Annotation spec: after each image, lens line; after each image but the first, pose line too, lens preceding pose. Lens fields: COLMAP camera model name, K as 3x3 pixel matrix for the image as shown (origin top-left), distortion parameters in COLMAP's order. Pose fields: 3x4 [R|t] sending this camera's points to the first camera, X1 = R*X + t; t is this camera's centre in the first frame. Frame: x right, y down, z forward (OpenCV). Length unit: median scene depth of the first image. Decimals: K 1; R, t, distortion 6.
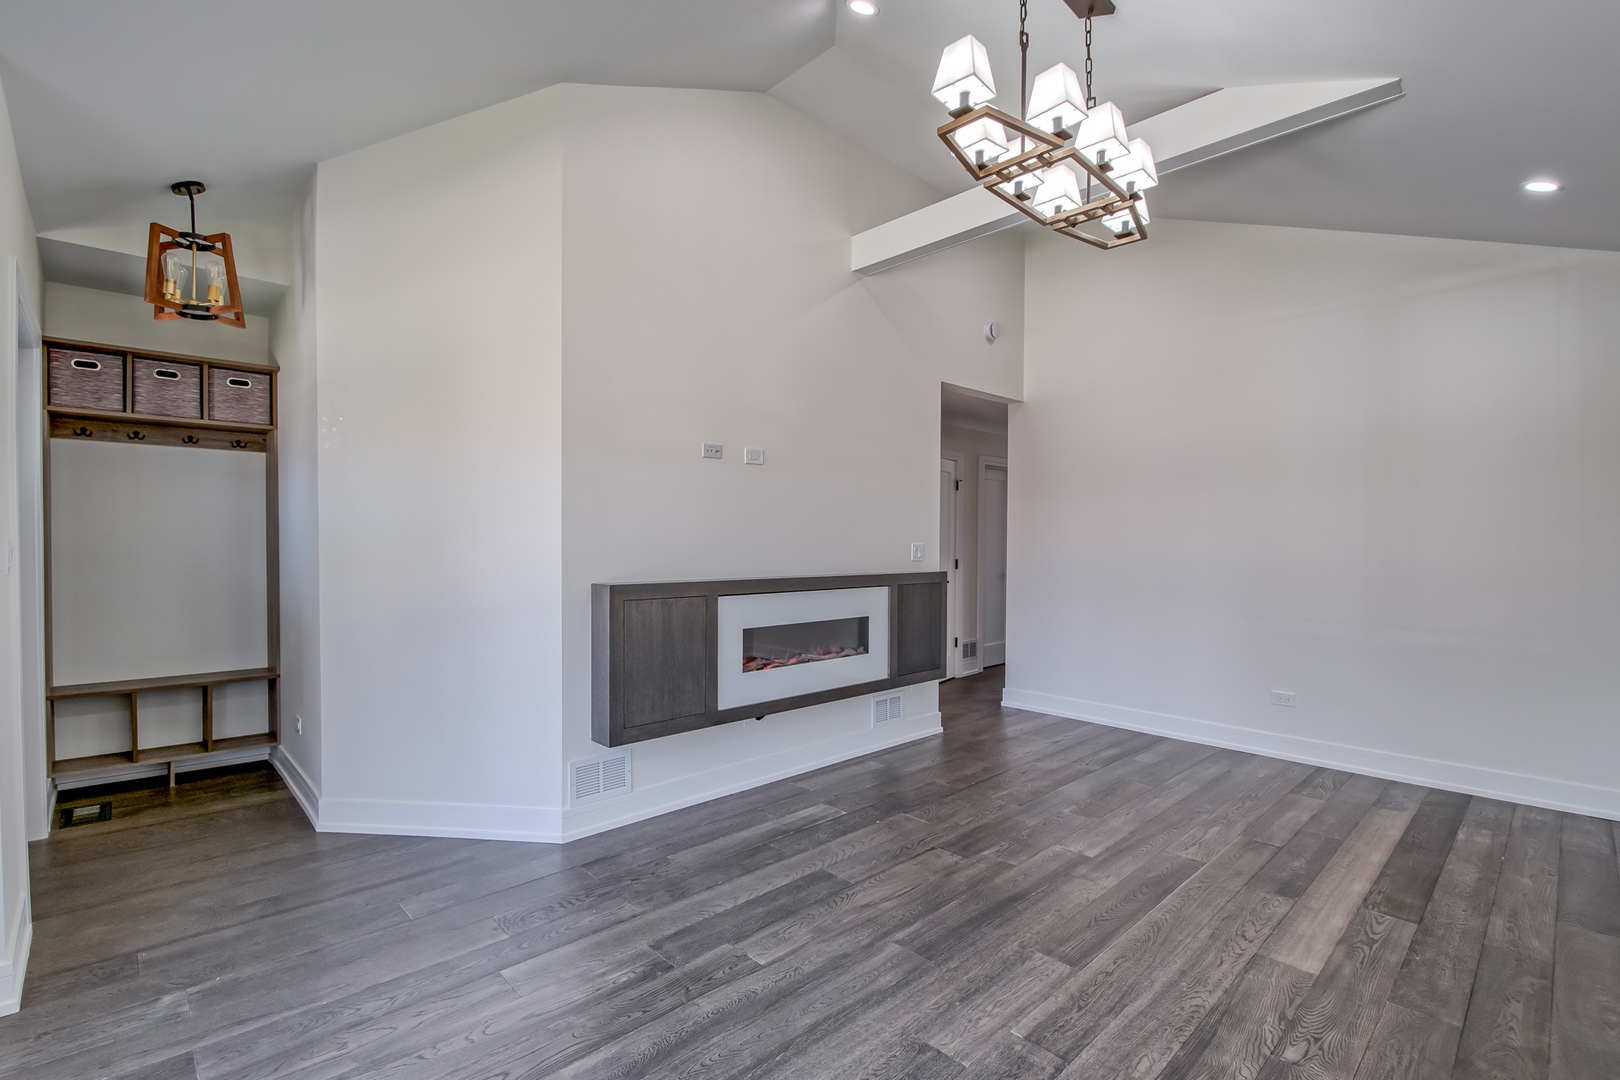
lens RADIAL K [[721.6, 0, 793.2], [0, 721.6, 558.3], [0, 0, 1]] dist [0.018434, -0.018233]
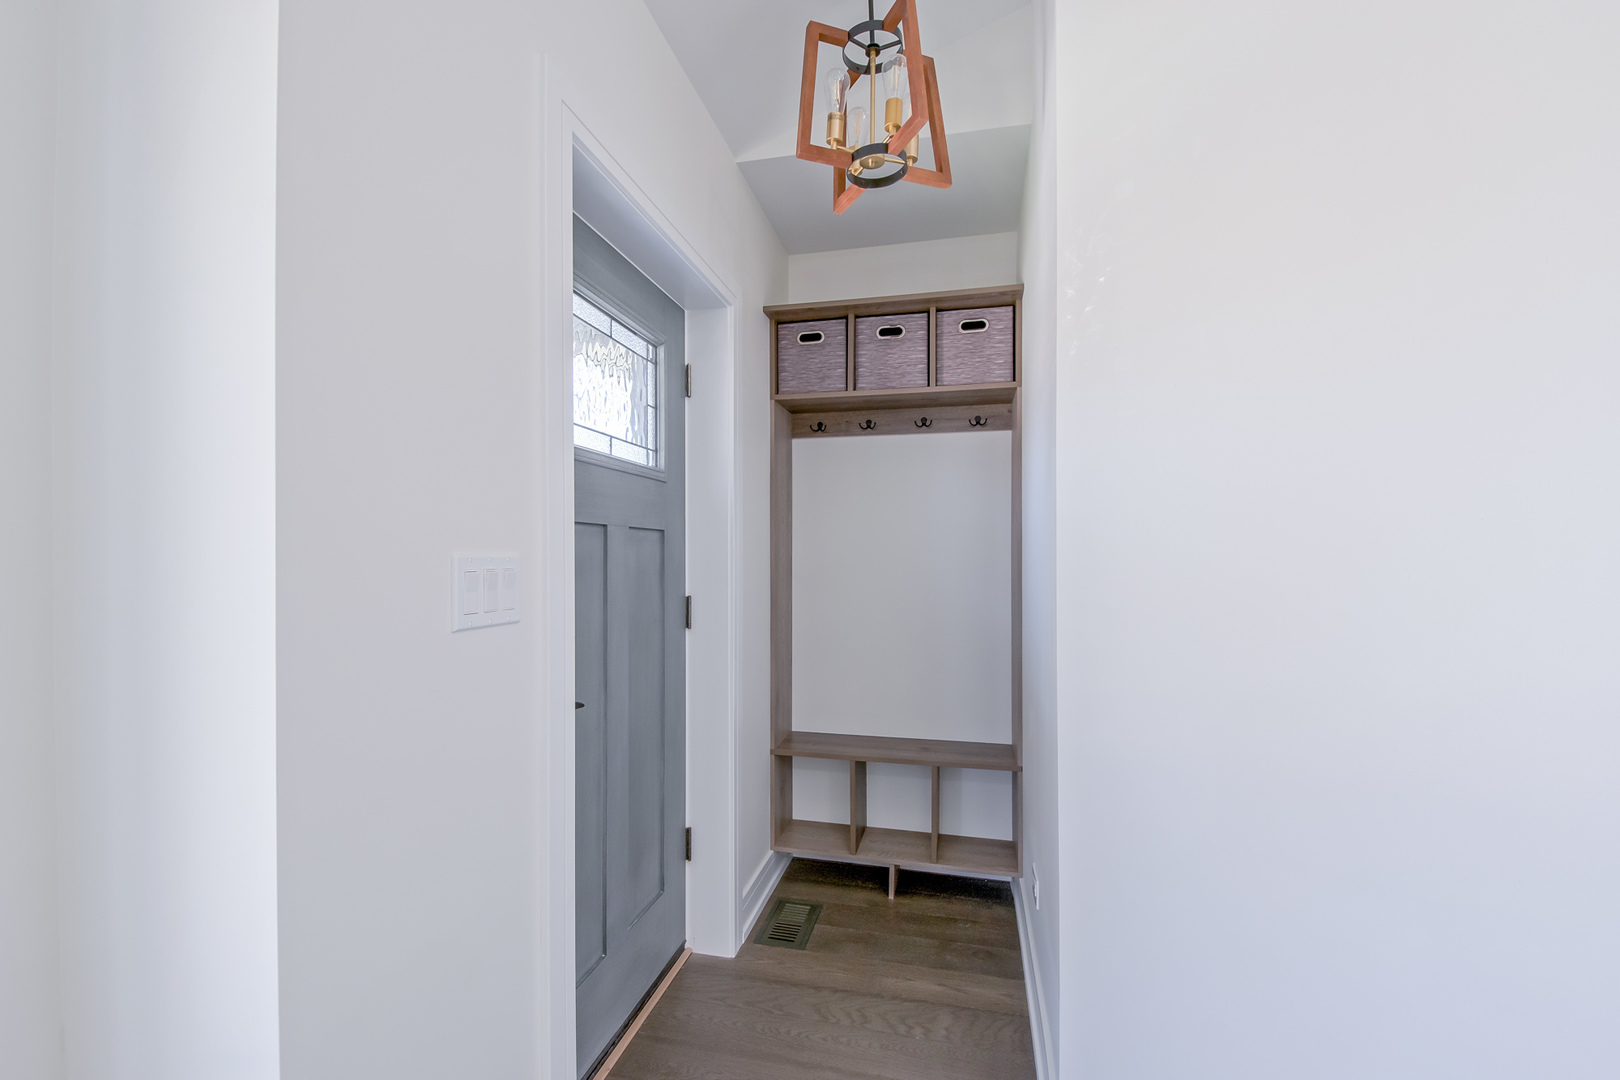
lens RADIAL K [[721.6, 0, 793.2], [0, 721.6, 558.3], [0, 0, 1]] dist [0.018434, -0.018233]
pose [[0.548278, -0.005905, -0.836275, -0.308850], [-0.014968, 0.999746, -0.016872, -0.011783], [0.836162, 0.021768, 0.548050, 0.520124]]
